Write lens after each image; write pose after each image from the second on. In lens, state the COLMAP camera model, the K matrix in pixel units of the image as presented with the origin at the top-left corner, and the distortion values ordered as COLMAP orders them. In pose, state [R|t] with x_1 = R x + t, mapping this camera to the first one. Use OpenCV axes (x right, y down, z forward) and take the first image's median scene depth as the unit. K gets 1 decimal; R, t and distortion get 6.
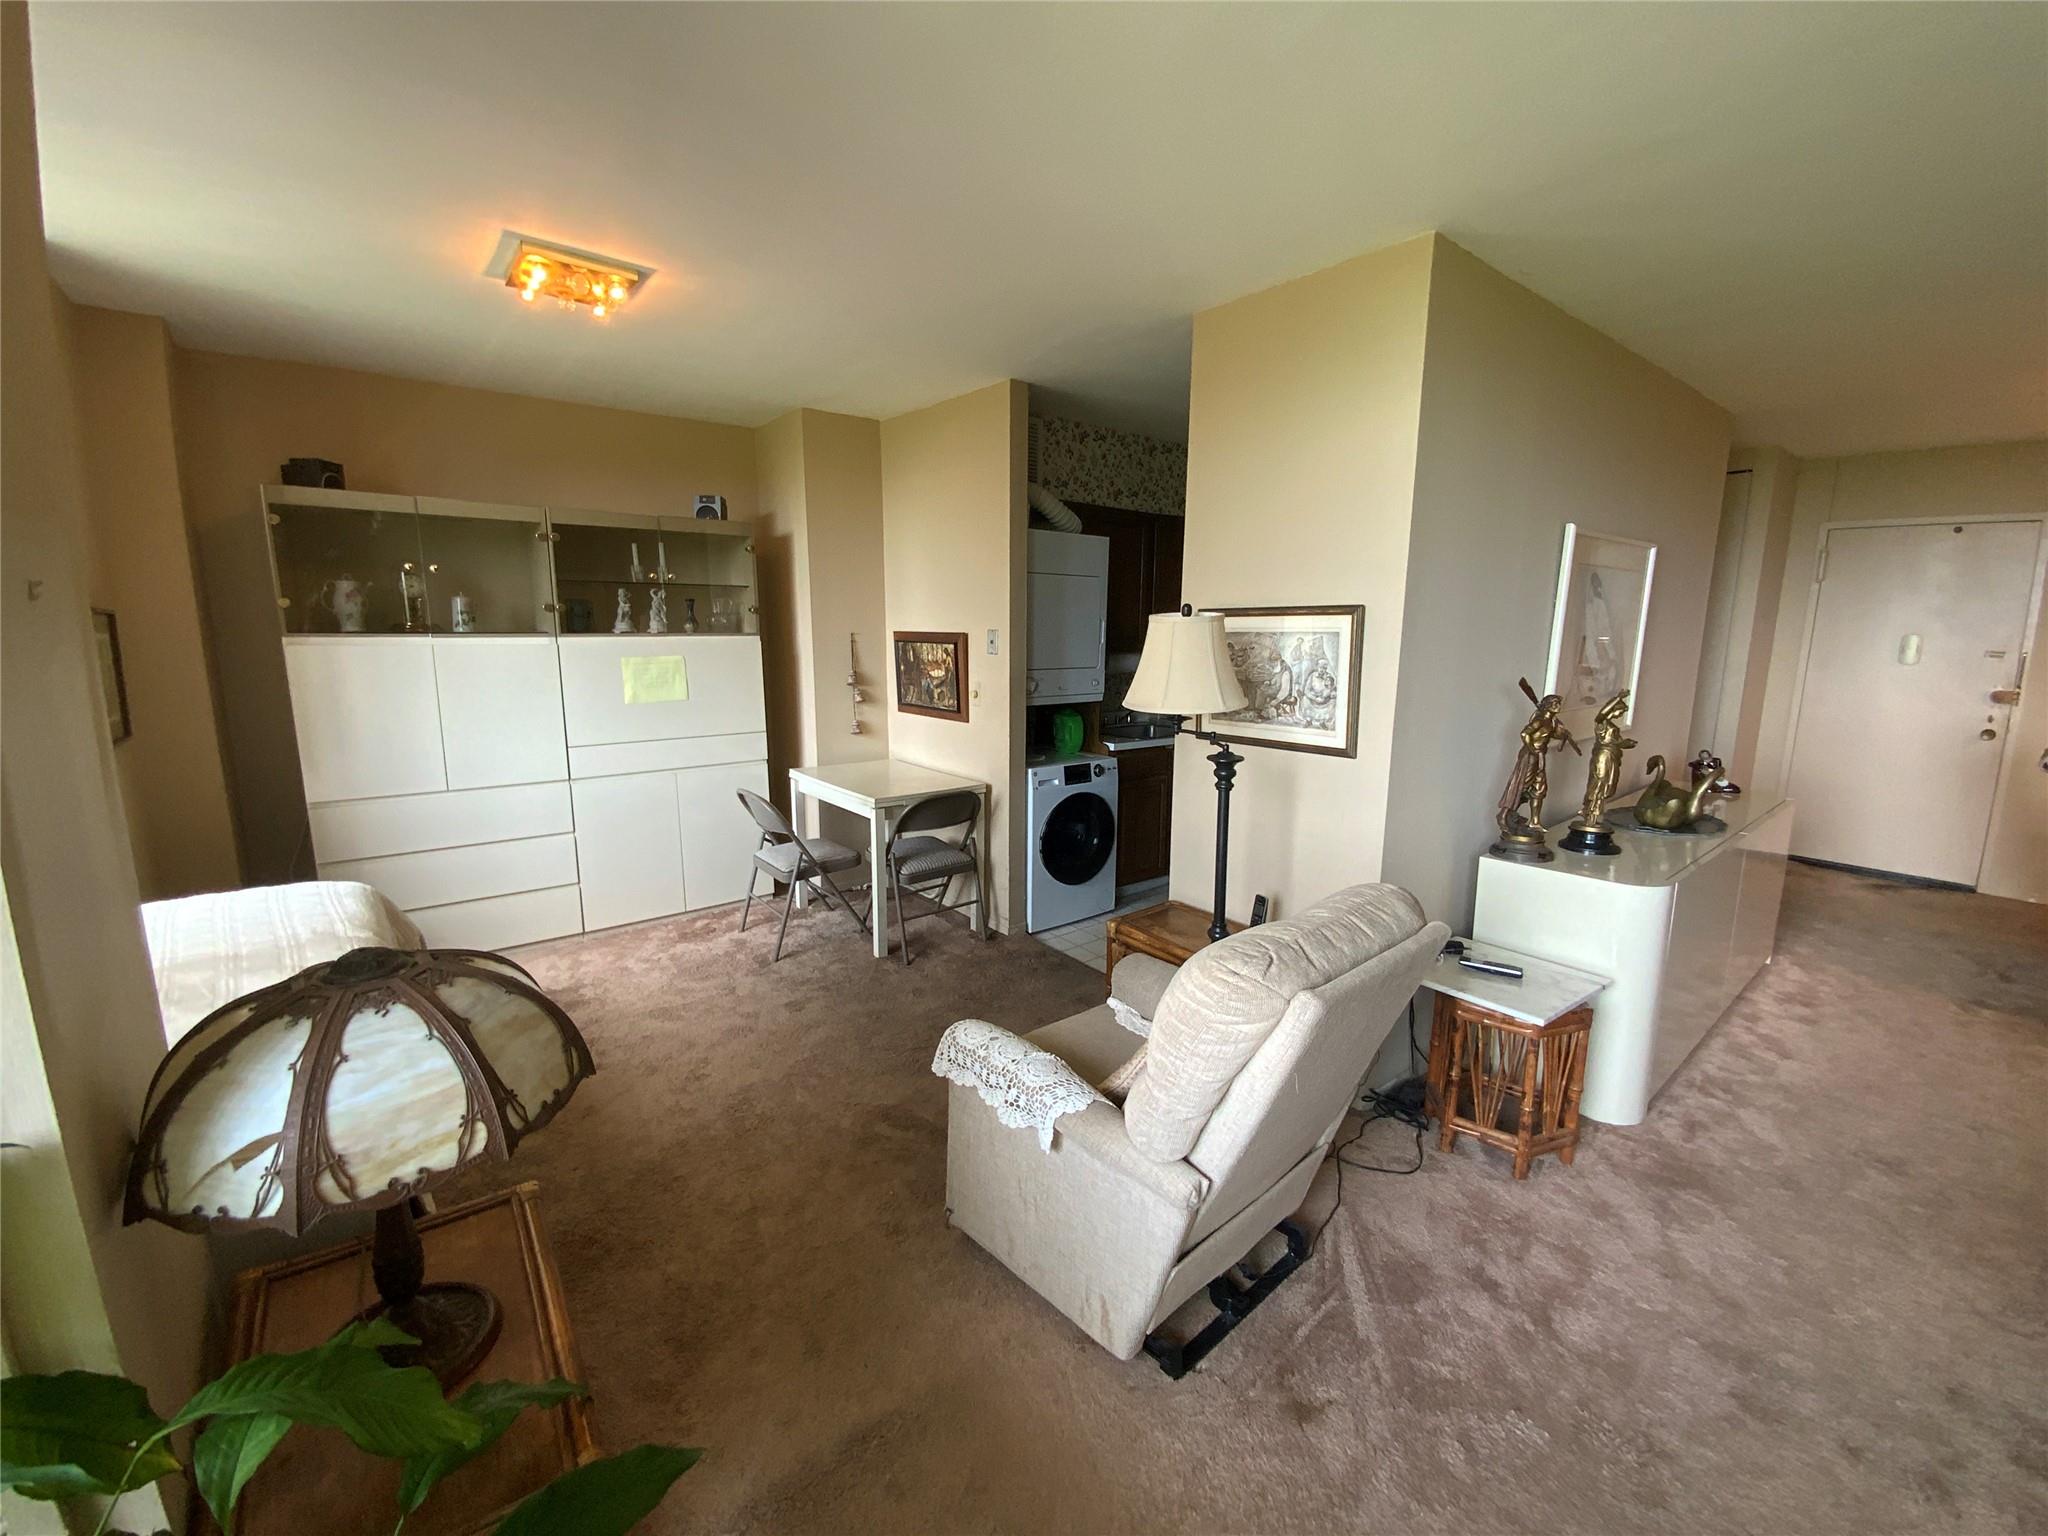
lens RADIAL K [[835.6, 0, 1024.0], [0, 835.6, 768.0], [0, 0, 1]] dist [0.030130, -0.022798]
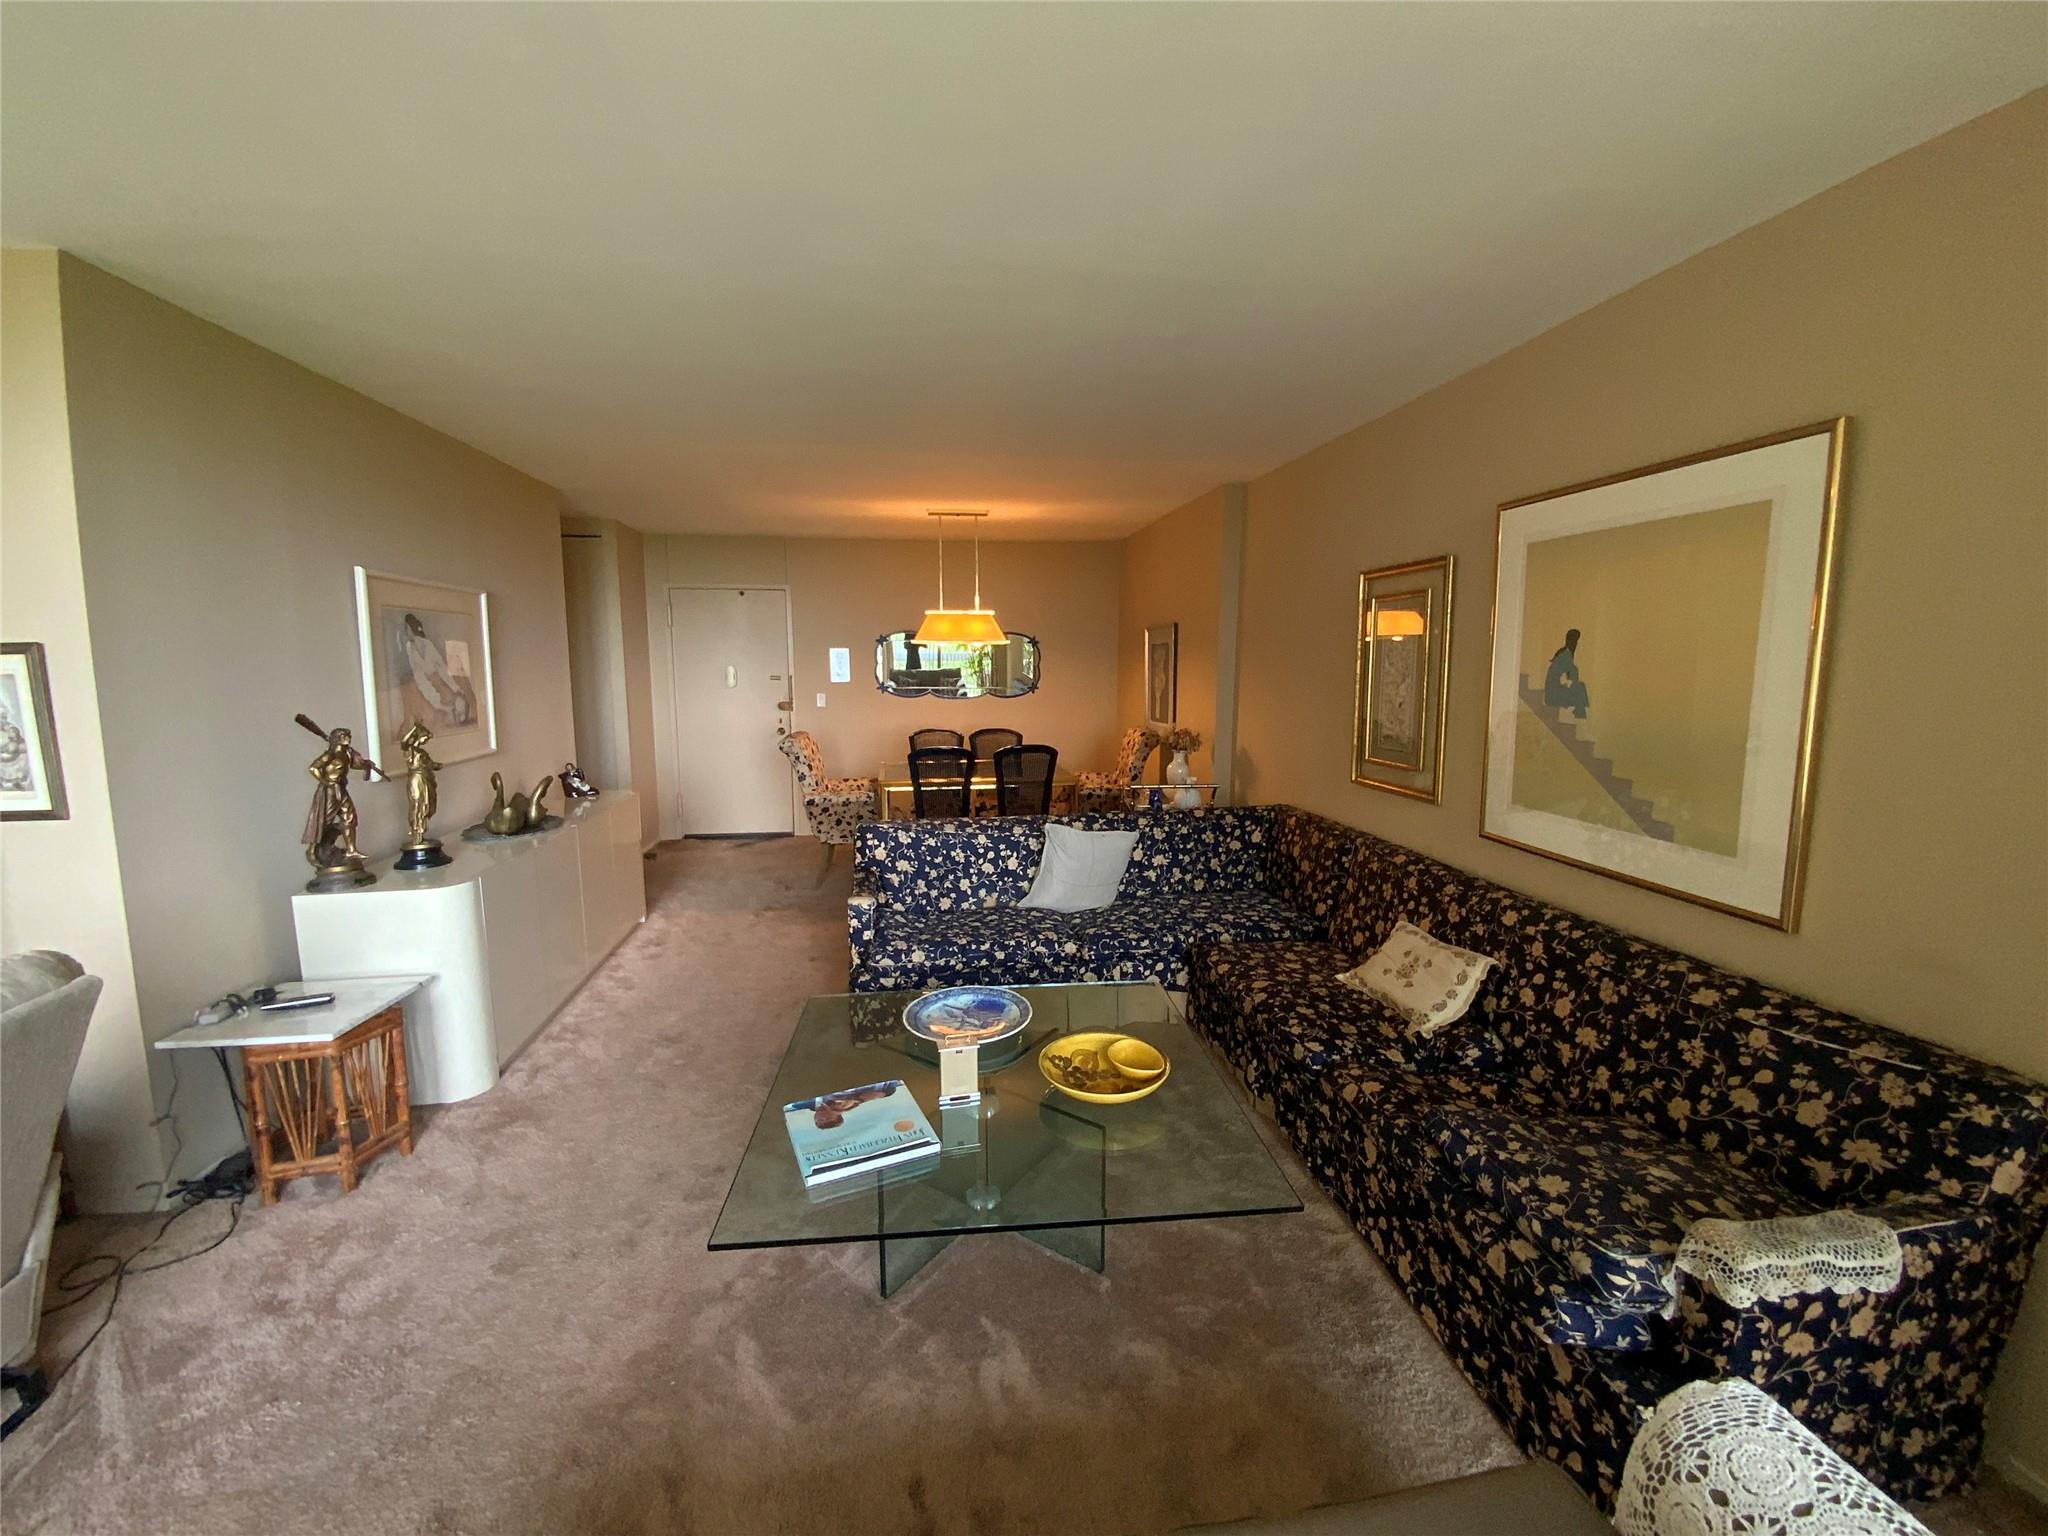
lens RADIAL K [[835.6, 0, 1024.0], [0, 835.6, 768.0], [0, 0, 1]] dist [0.030130, -0.022798]
pose [[0.517288, -0.116957, 0.847782, 0.167564], [0.151871, 0.987440, 0.043557, 0.044546], [-0.842228, 0.106222, 0.528554, -0.260102]]
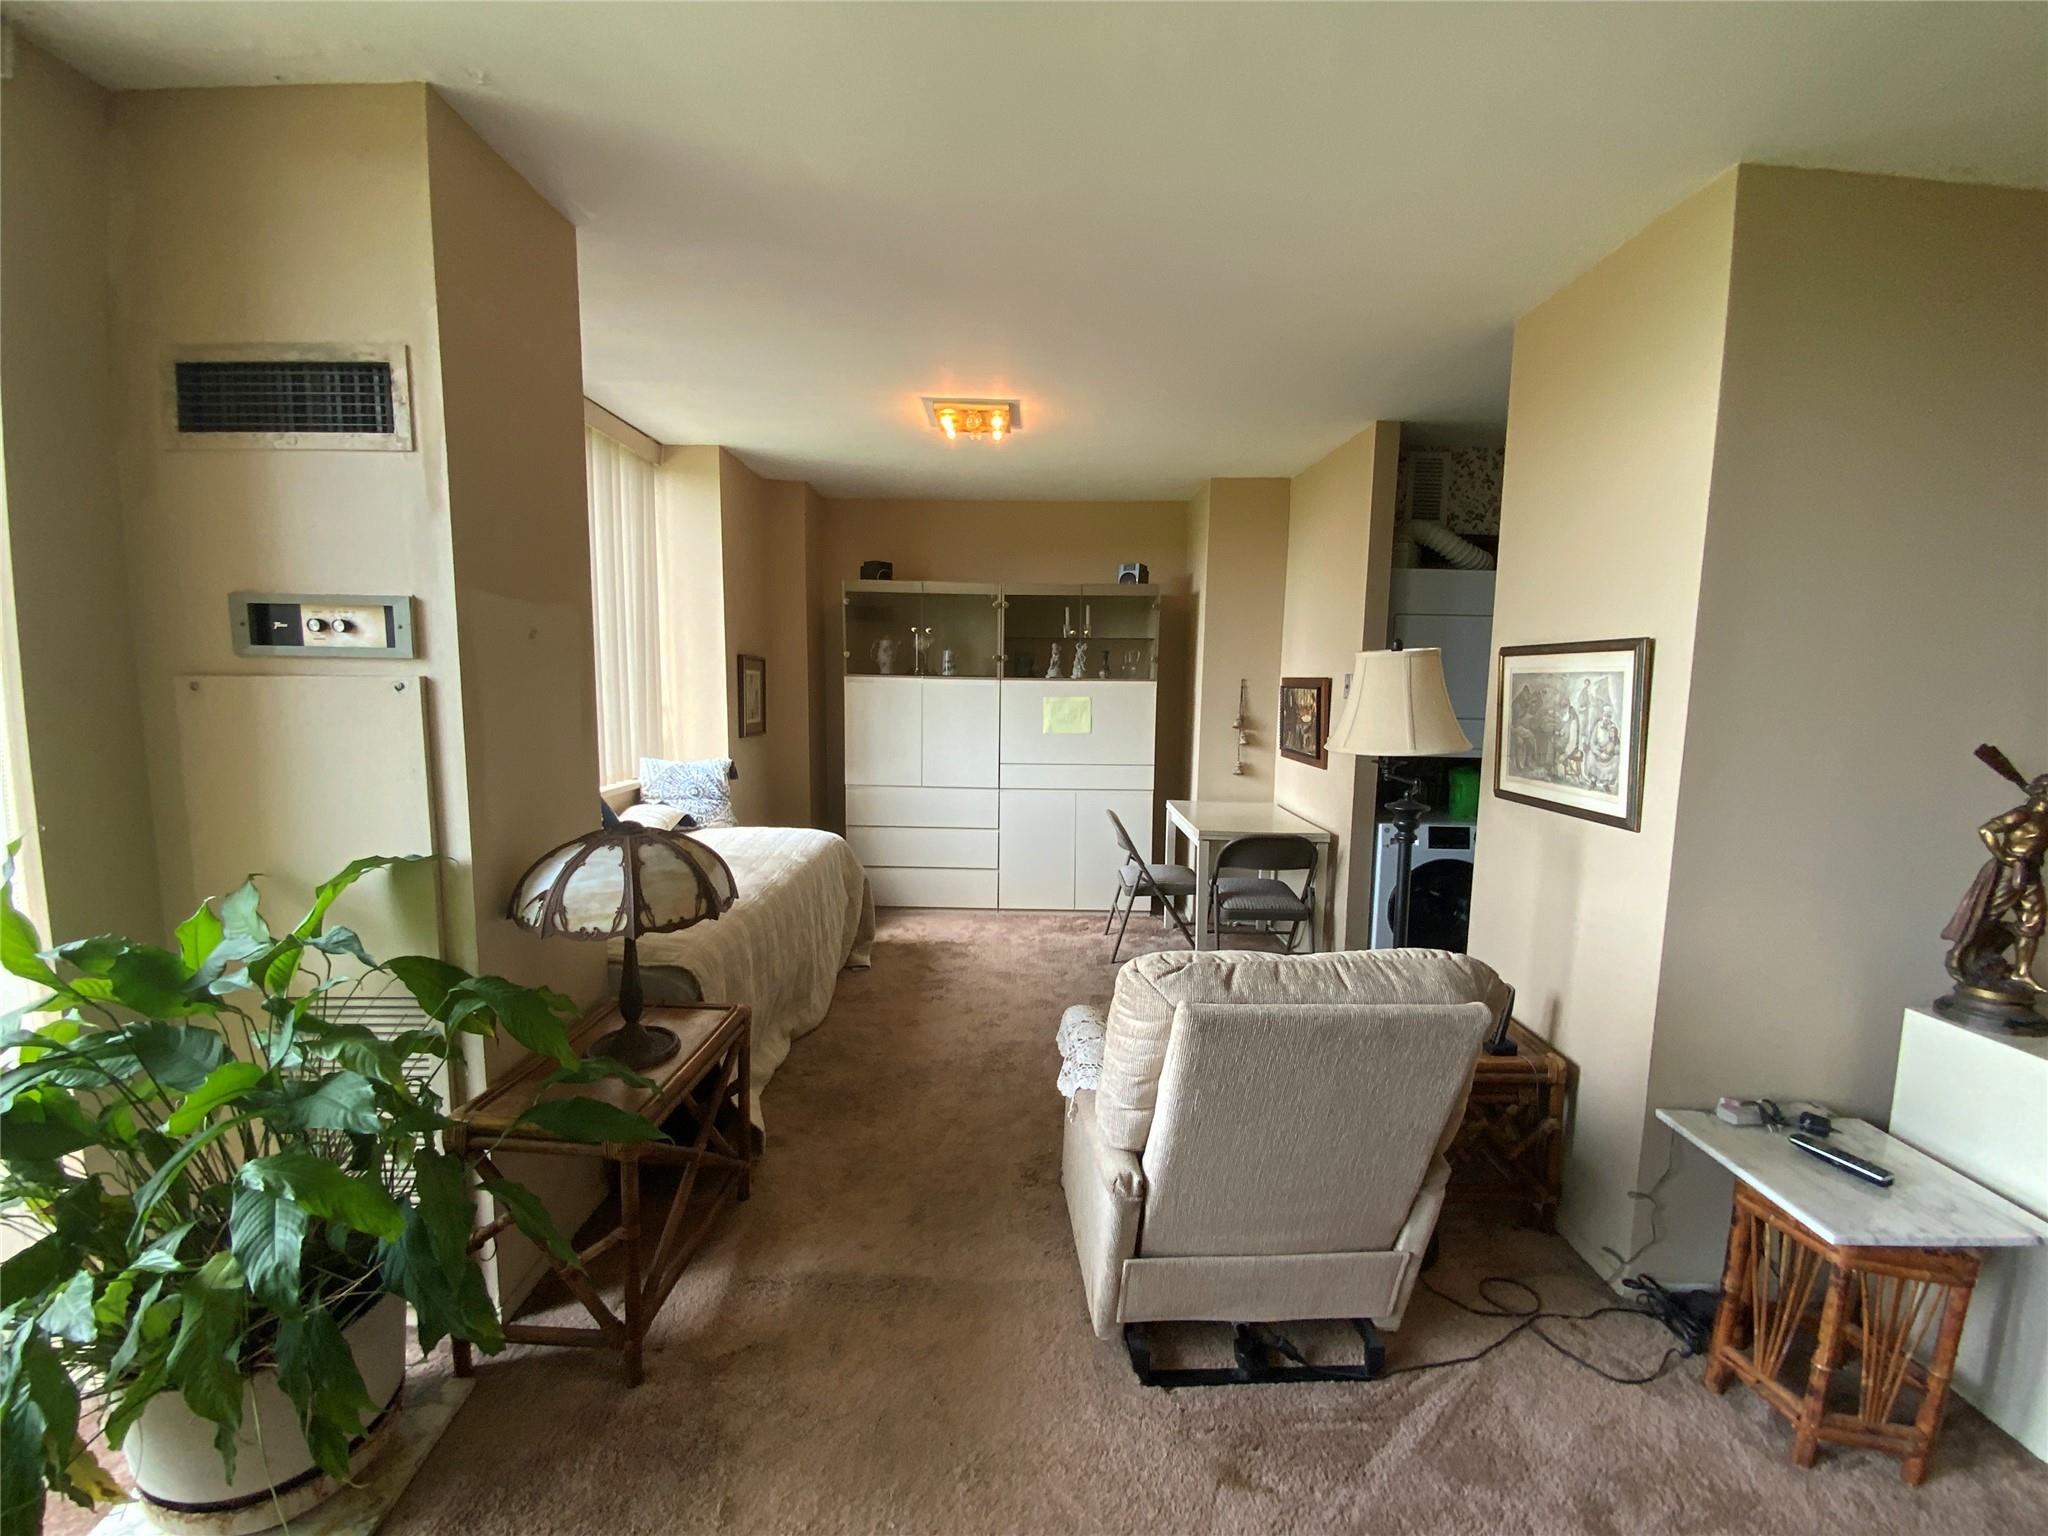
lens RADIAL K [[835.6, 0, 1024.0], [0, 835.6, 768.0], [0, 0, 1]] dist [0.030130, -0.022798]
pose [[0.769342, 0.074067, -0.634529, 0.414952], [-0.116533, 0.992862, -0.025397, 0.014524], [0.628119, 0.093483, 0.772481, 0.029012]]
